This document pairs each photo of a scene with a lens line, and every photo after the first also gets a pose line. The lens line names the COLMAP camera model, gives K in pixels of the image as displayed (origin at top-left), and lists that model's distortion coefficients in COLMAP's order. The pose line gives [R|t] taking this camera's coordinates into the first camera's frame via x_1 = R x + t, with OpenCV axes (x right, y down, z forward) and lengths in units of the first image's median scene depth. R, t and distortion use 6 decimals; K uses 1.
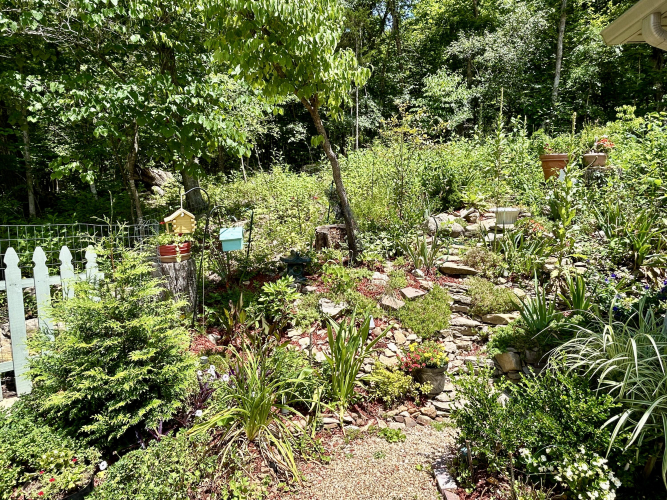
lens RADIAL K [[391.7, 0, 333.0], [0, 391.7, 250.3], [0, 0, 1]] dist [0.001870, 0.000471]
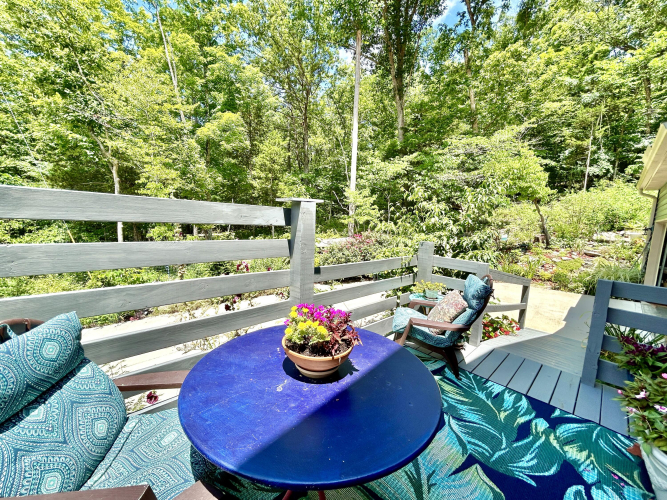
lens RADIAL K [[265.8, 0, 332.8], [0, 265.8, 251.0], [0, 0, 1]] dist [0.001753, 0.000077]
pose [[0.719553, 0.110689, -0.685559, 0.273400], [-0.075542, 0.993833, 0.081175, 0.012961], [0.690316, -0.006621, 0.723478, -1.622585]]
